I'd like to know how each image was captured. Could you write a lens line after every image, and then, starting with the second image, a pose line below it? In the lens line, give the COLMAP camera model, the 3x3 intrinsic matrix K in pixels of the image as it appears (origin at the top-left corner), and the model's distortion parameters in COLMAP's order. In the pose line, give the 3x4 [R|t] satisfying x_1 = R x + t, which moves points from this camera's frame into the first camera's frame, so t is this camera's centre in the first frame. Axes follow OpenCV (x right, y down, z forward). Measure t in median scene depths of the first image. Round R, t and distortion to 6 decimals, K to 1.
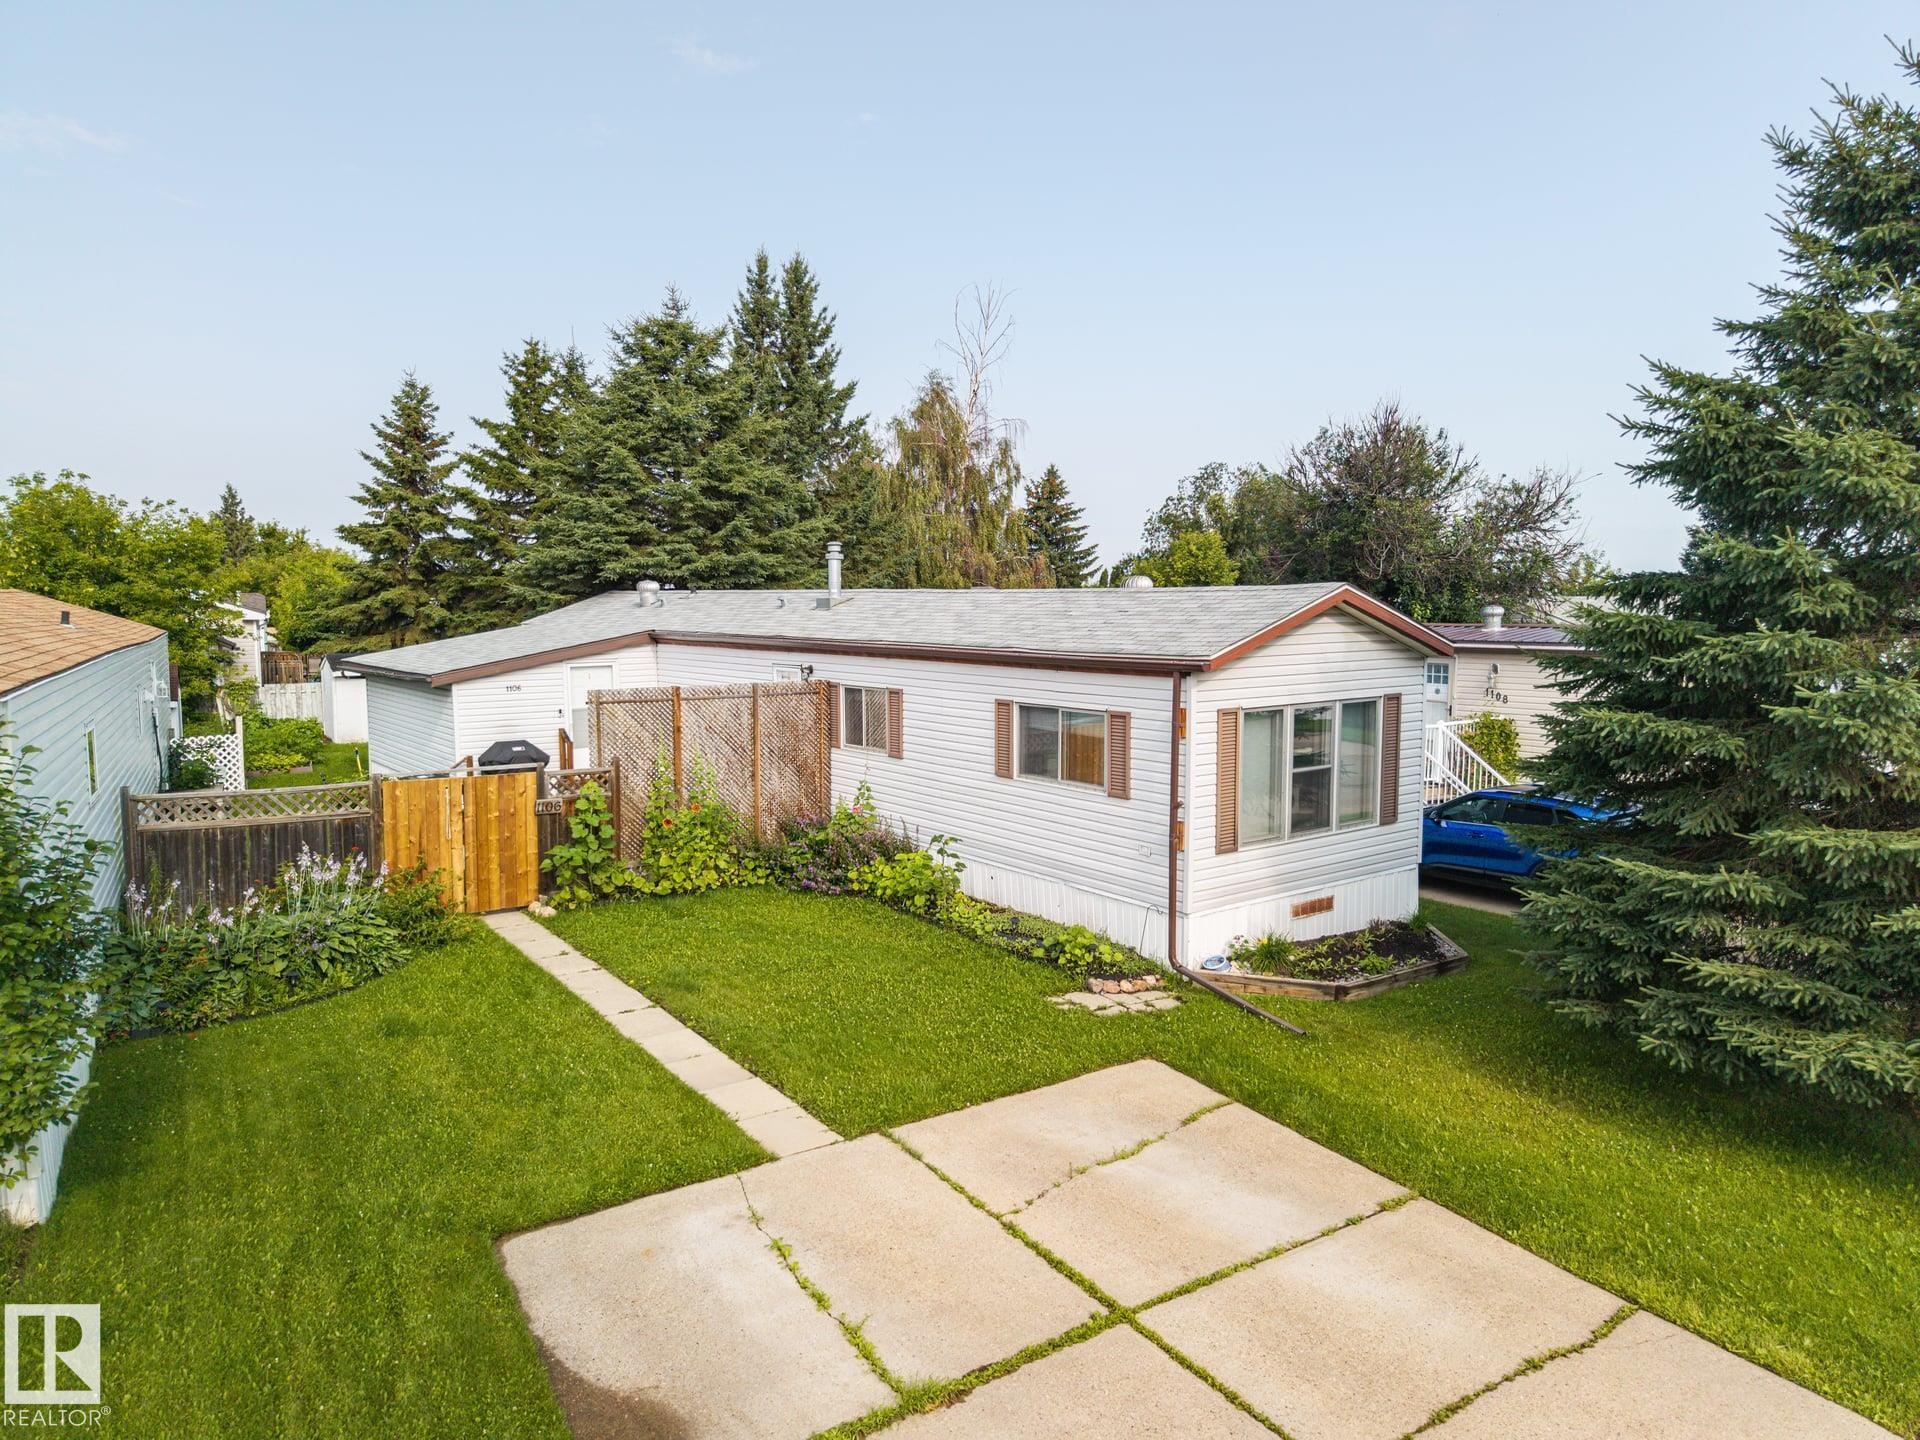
lens RADIAL K [[1286.9, 0, 960.0], [0, 1286.9, 720.0], [0, 0, 1]] dist [0.007673, 0.000848]
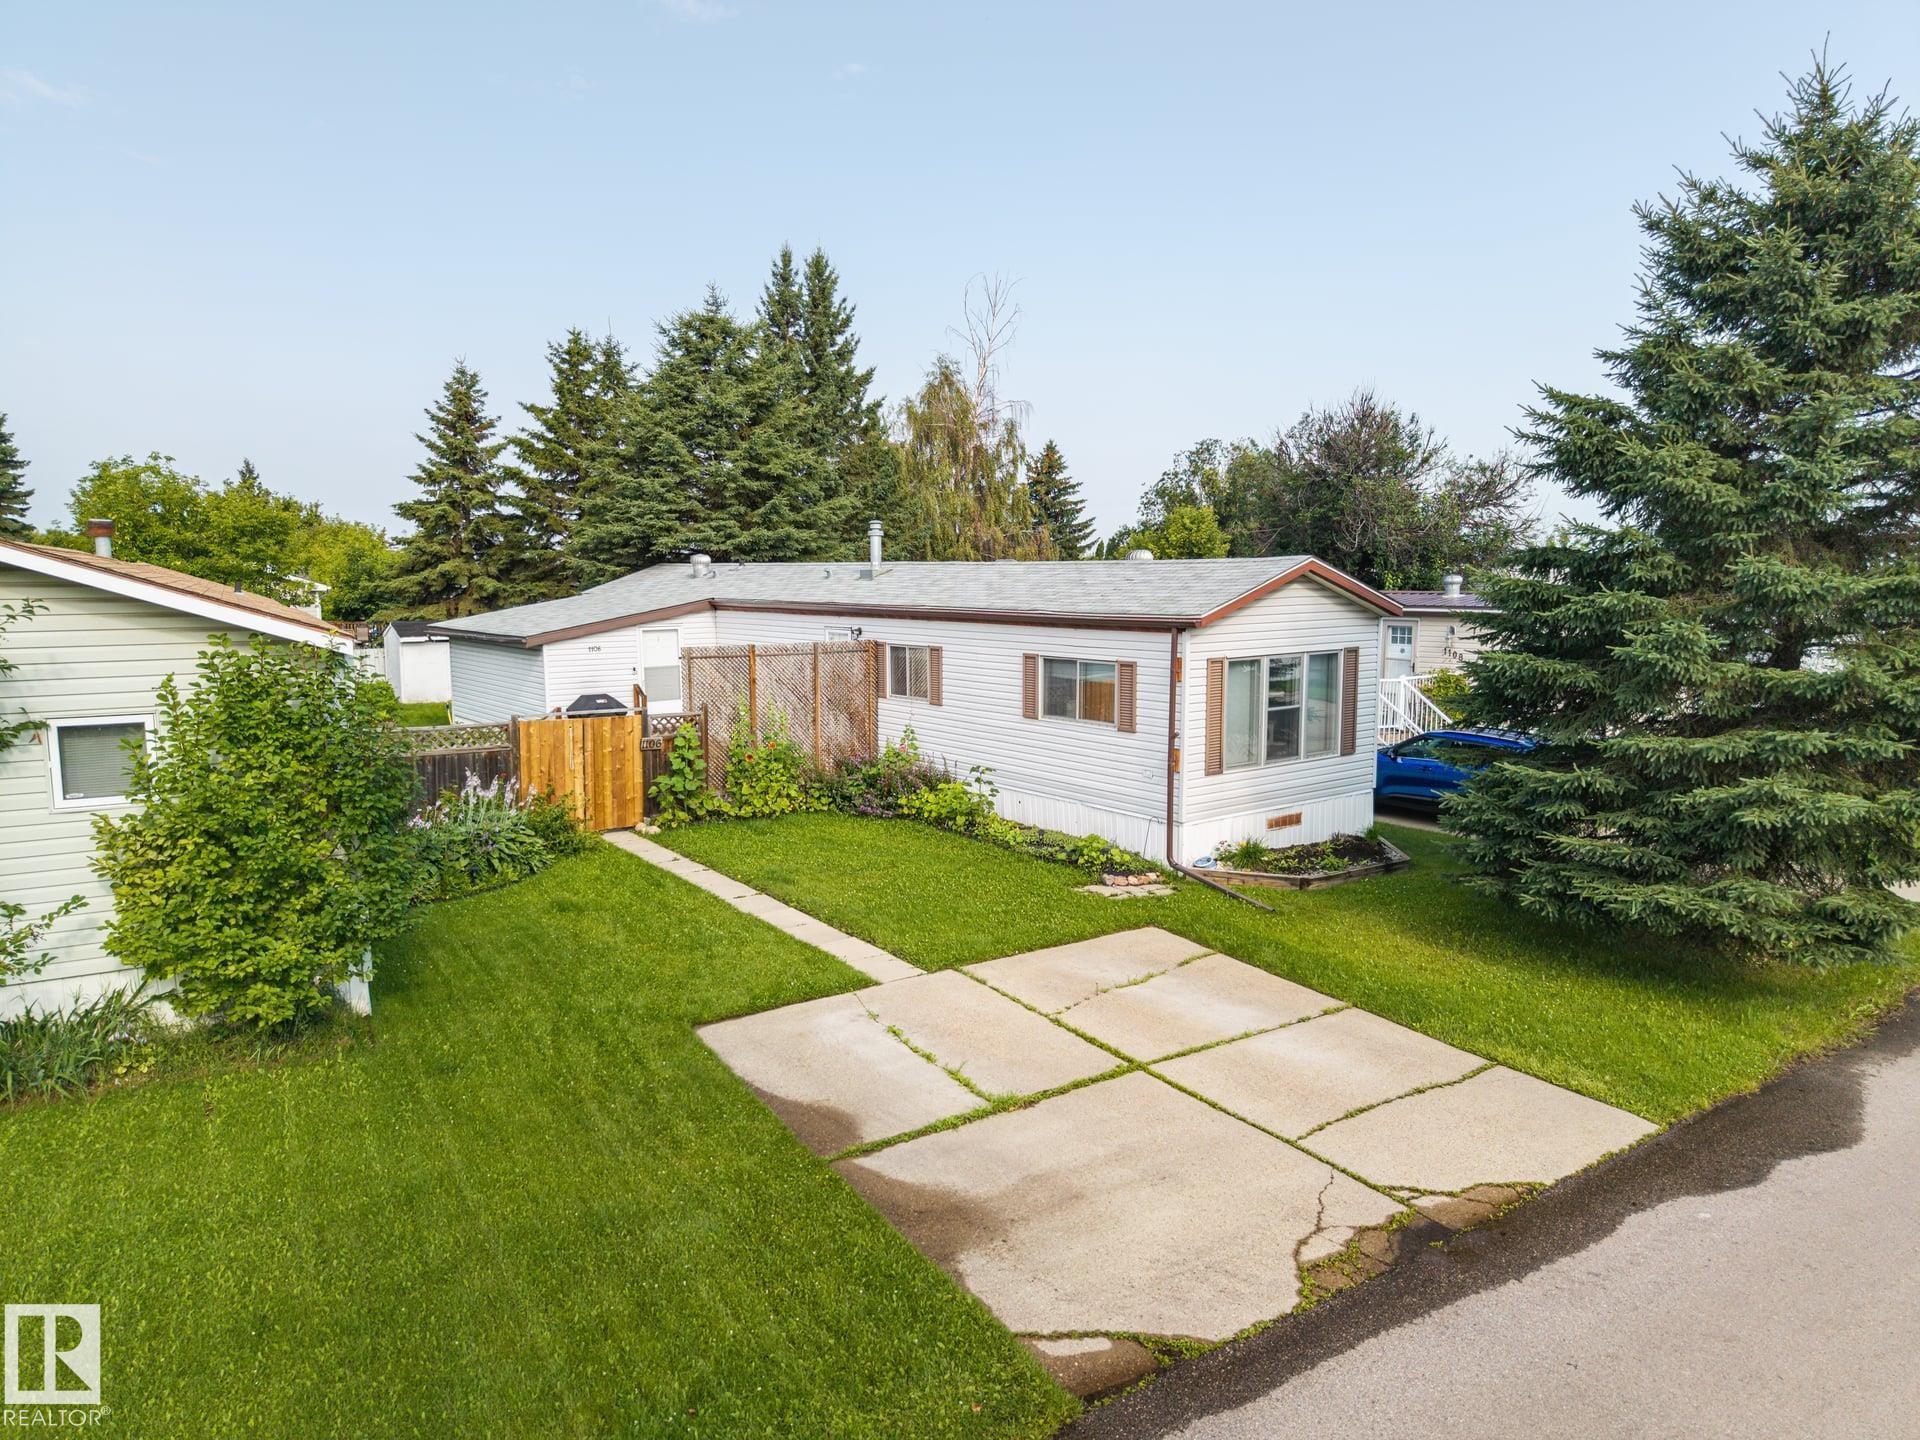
lens RADIAL K [[1281.5, 0, 961.3], [0, 1281.5, 725.8], [0, 0, 1]] dist [0.022939, -0.020112]
pose [[0.999980, -0.002816, 0.005575, -0.035443], [0.002667, 0.999644, 0.026548, 0.018752], [-0.005648, -0.026532, 0.999632, -0.191292]]
